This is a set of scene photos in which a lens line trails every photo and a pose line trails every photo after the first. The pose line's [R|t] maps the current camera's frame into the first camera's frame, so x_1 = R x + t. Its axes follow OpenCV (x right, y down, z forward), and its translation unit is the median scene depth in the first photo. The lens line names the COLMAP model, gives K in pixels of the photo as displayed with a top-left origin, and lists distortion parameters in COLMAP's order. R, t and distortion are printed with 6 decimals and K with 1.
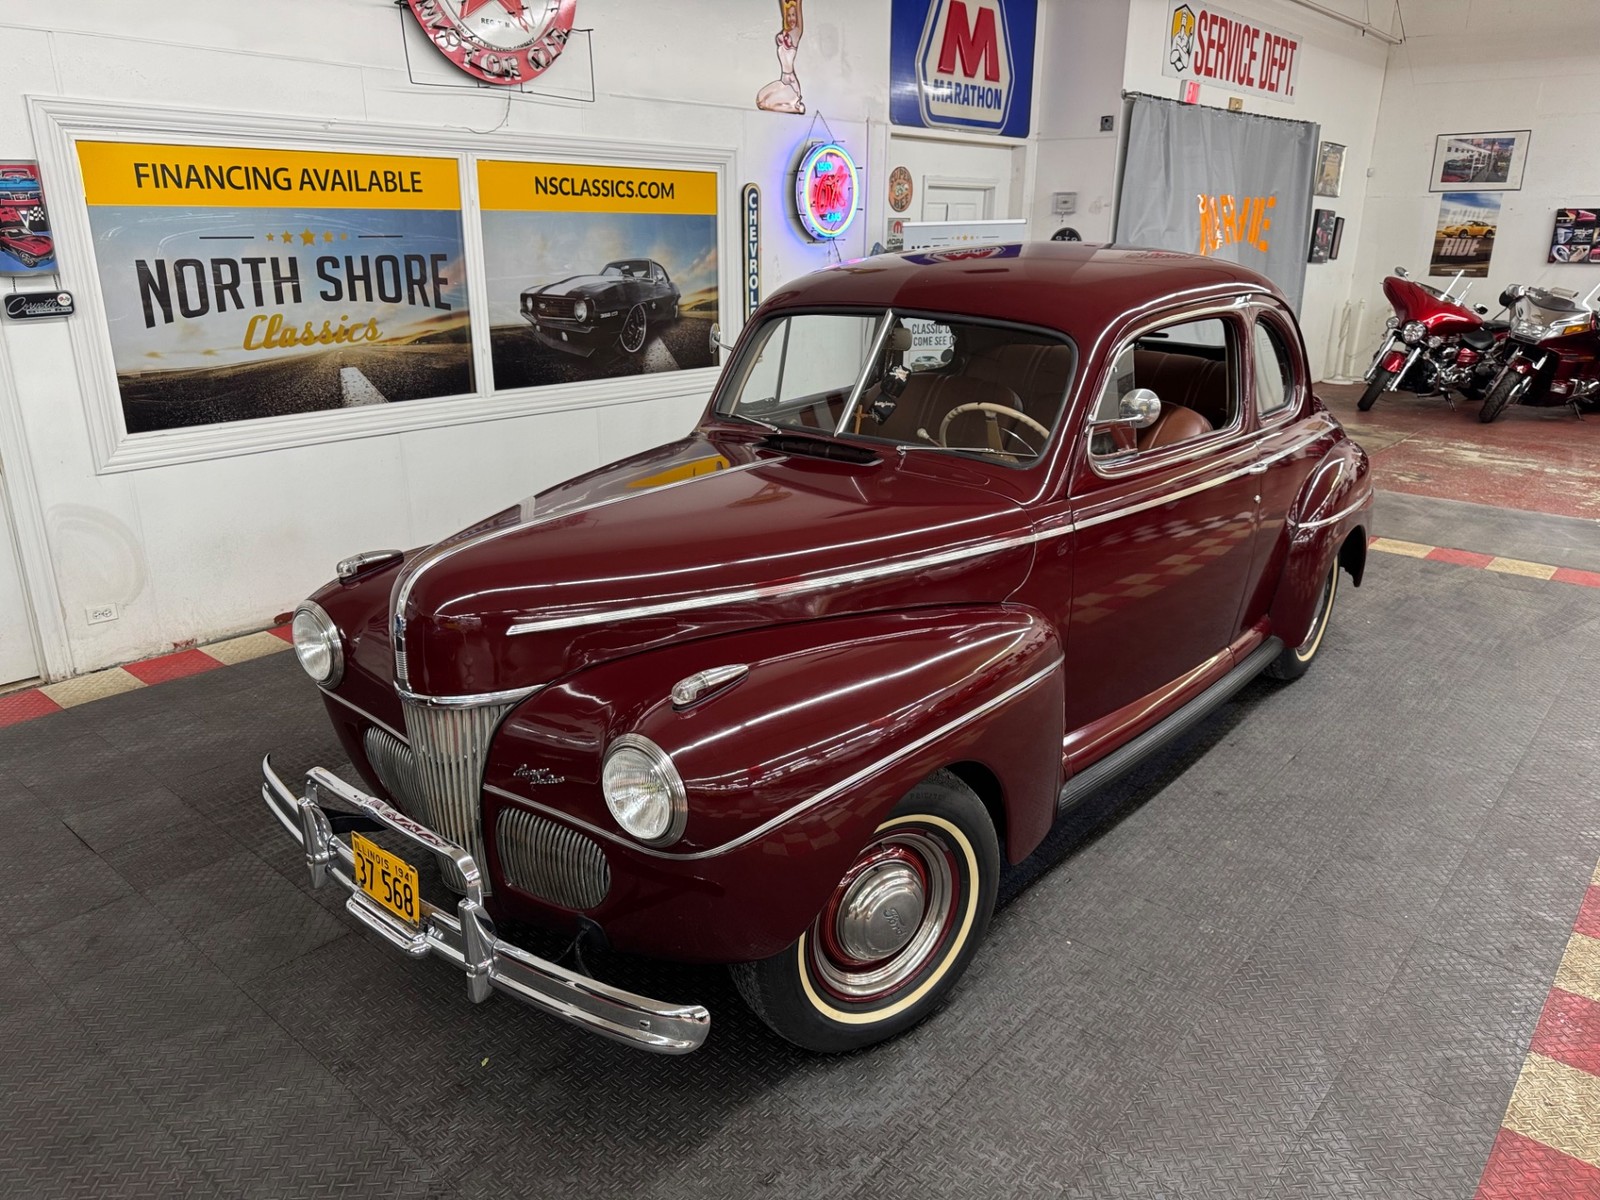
lens RADIAL K [[1134.9, 0, 806.9], [0, 1134.9, 612.2], [0, 0, 1]] dist [0.031736, -0.031536]
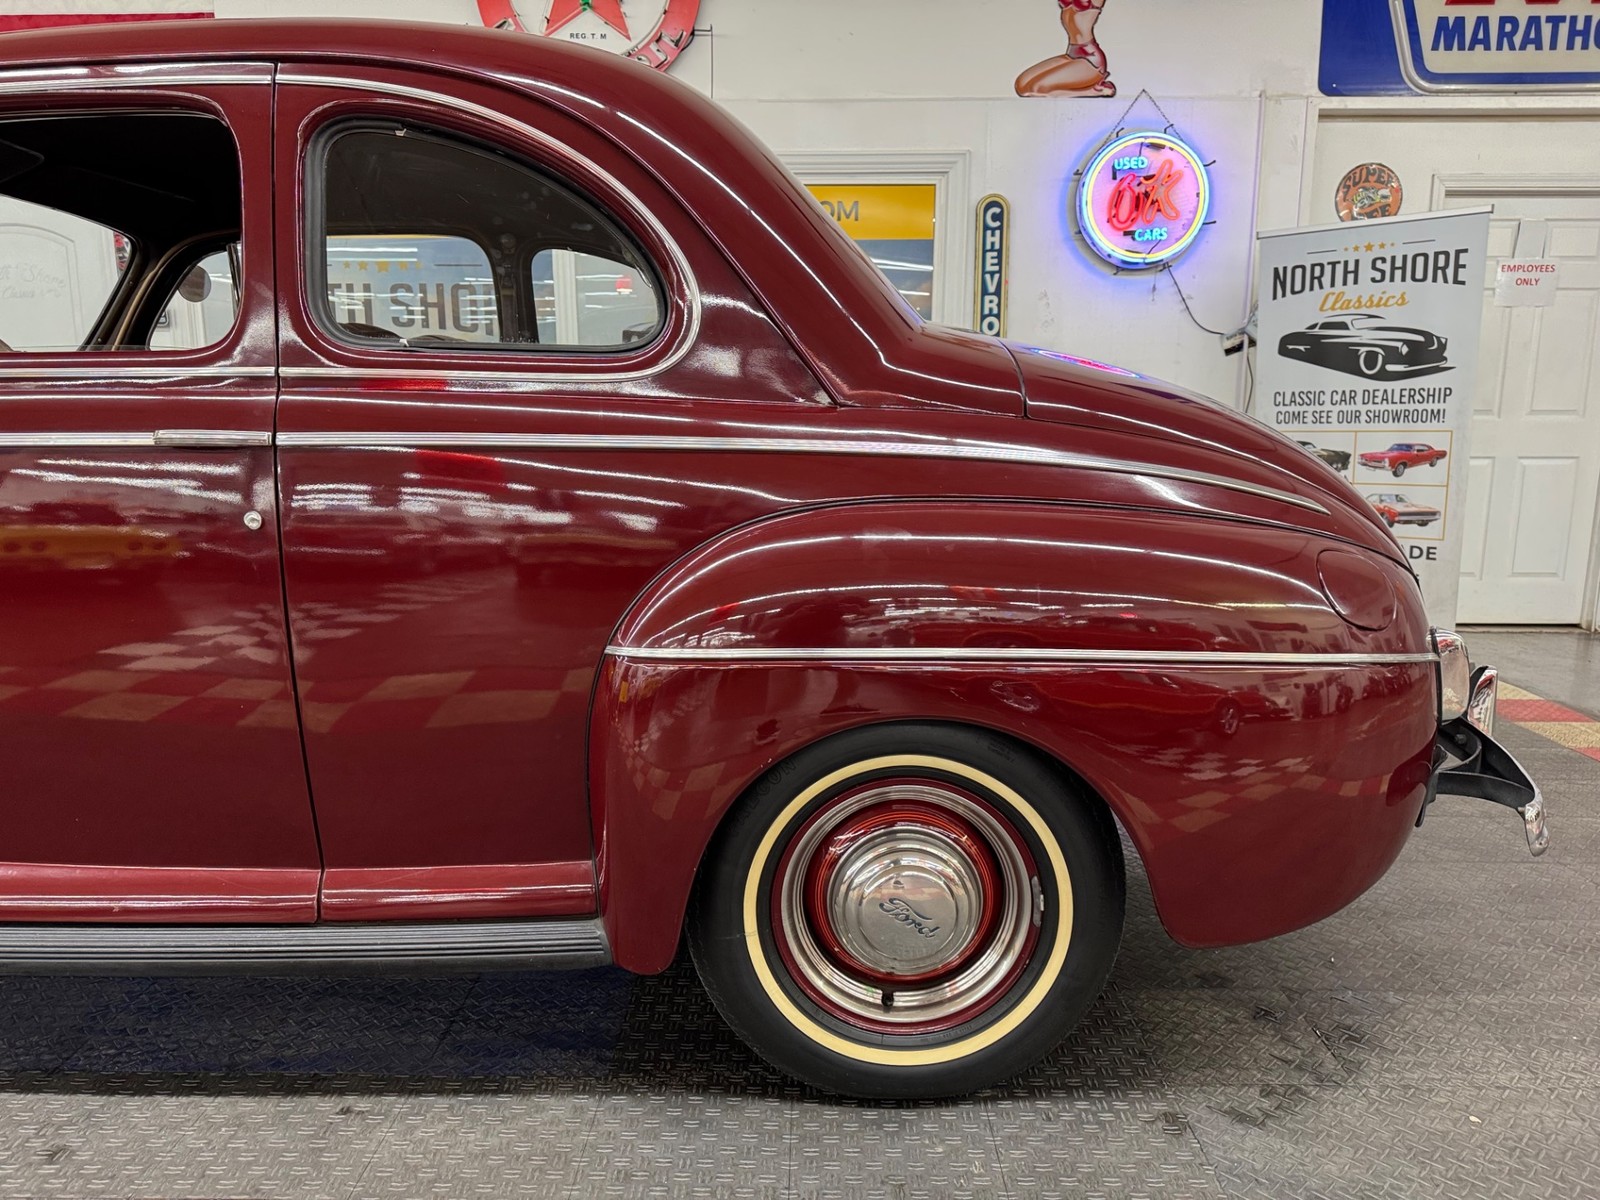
lens RADIAL K [[1134.9, 0, 798.8], [0, 1134.9, 615.0], [0, 0, 1]] dist [0.031736, -0.031536]
pose [[0.639532, 0.135647, -0.756703, 0.613813], [-0.247393, 0.968264, -0.035514, -0.071177], [0.727871, 0.209916, 0.652794, 0.631109]]
